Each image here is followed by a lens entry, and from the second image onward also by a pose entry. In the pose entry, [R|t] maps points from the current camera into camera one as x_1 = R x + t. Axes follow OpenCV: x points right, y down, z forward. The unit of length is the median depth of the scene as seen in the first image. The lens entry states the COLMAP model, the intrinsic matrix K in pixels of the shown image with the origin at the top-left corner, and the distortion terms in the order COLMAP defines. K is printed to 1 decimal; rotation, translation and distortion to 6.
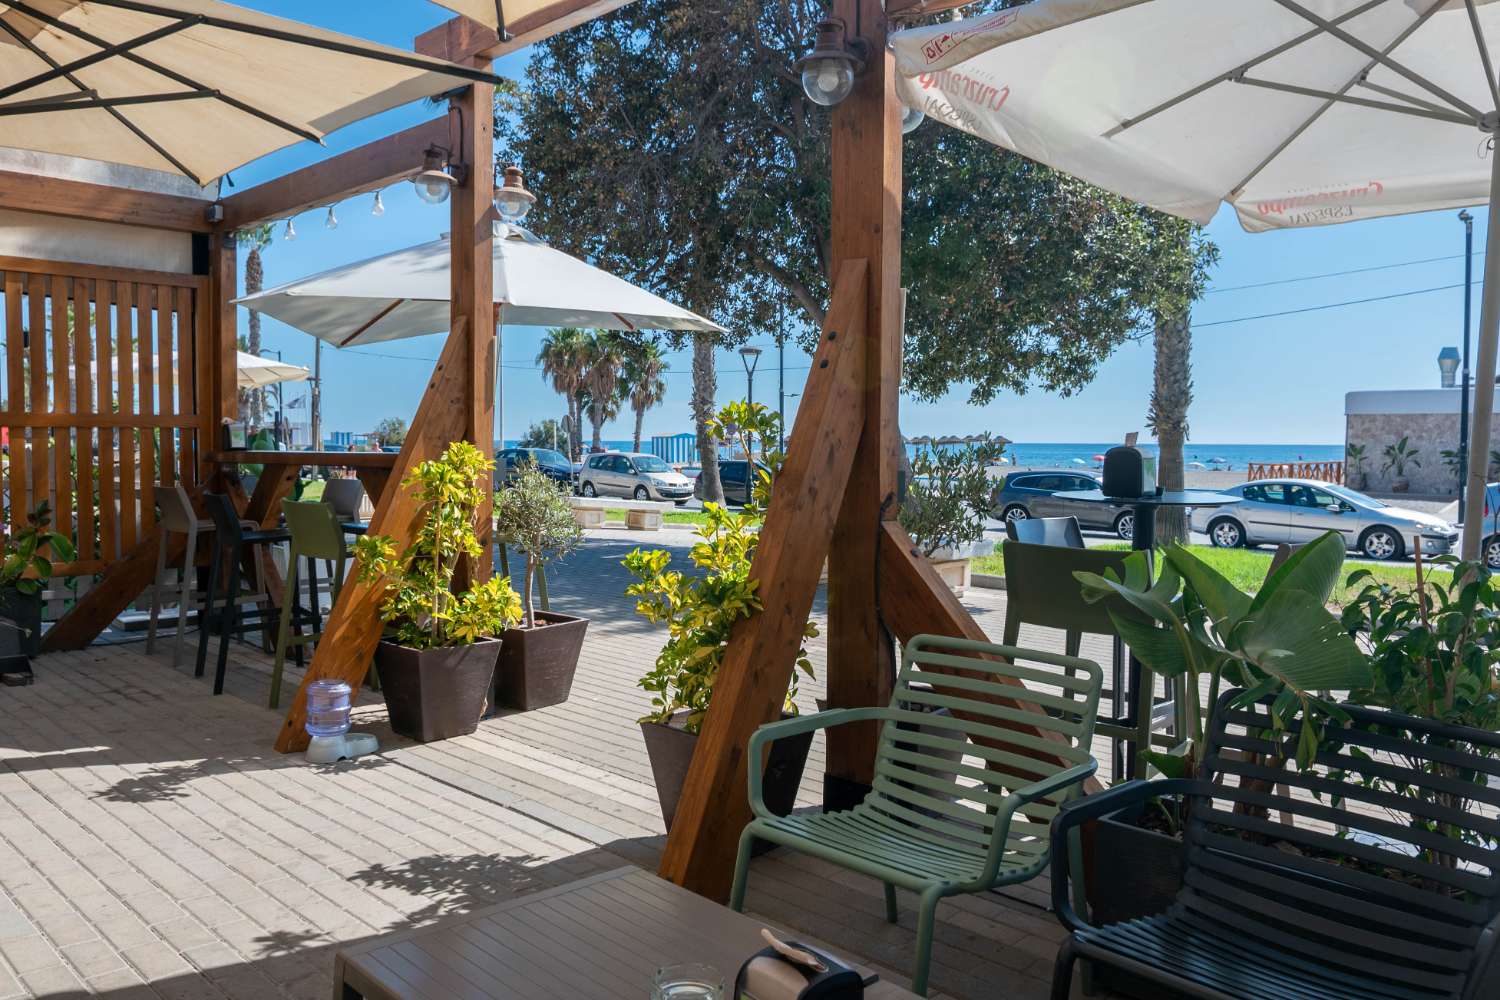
lens RADIAL K [[1087.5, 0, 750.0], [0, 1087.5, 500.0], [0, 0, 1]] dist [0.004105, -0.006350]
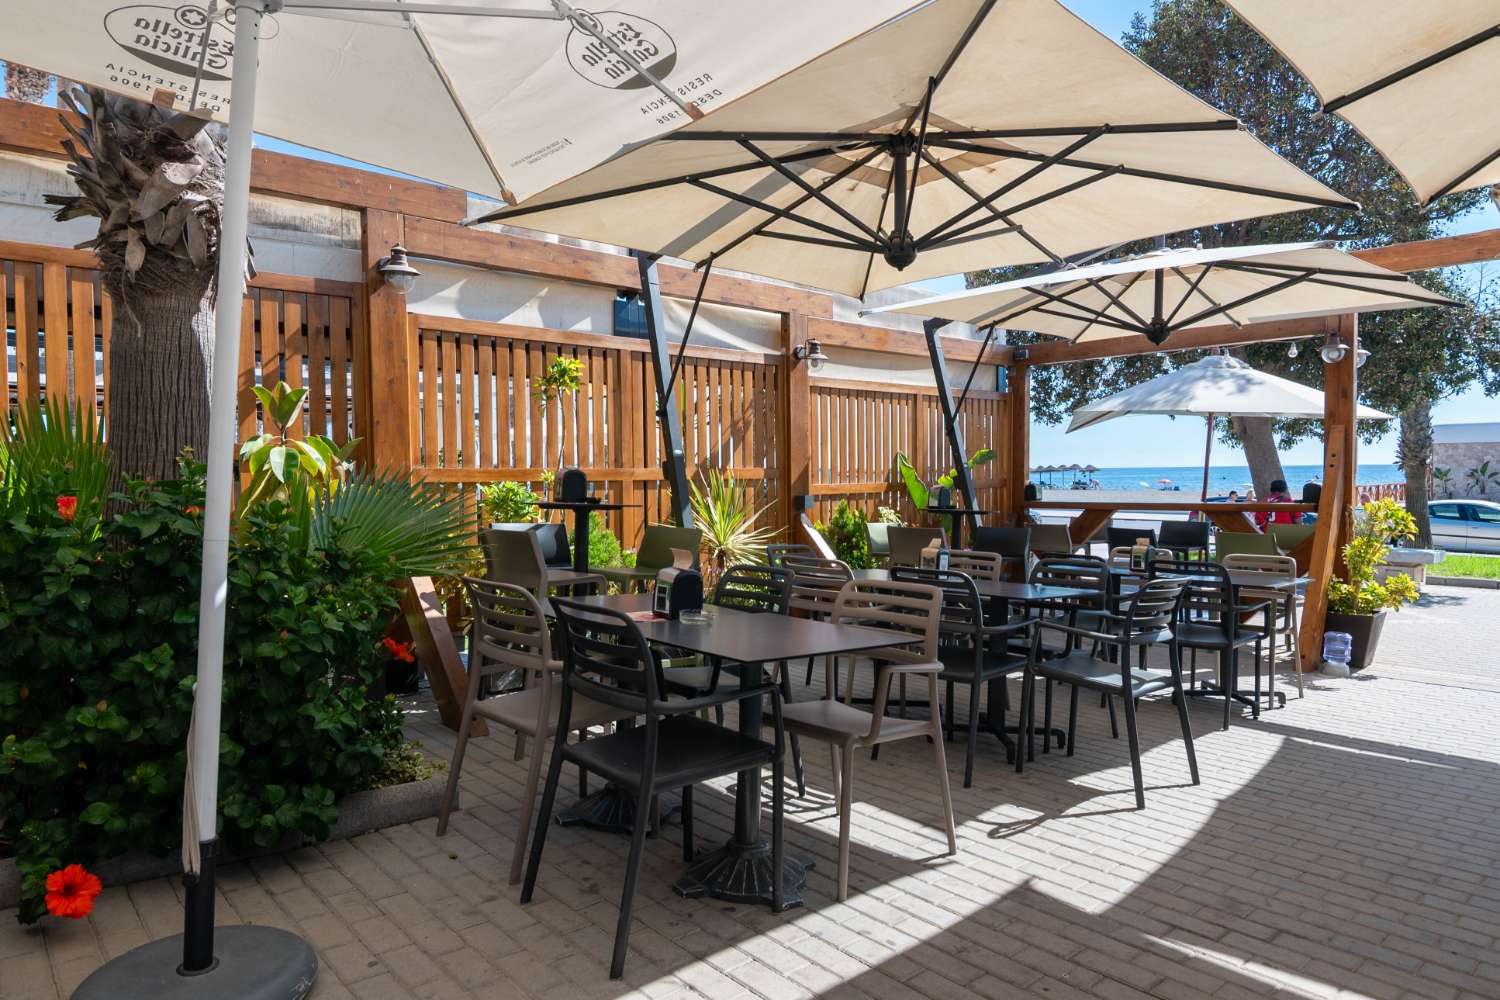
lens RADIAL K [[906.0, 0, 752.8], [0, 906.0, 501.2], [0, 0, 1]] dist [-0.000045, -0.012039]
pose [[0.996392, -0.016227, -0.083309, -0.122945], [0.014400, 0.999643, -0.022489, -0.003375], [0.083644, 0.021208, 0.996270, -0.058442]]
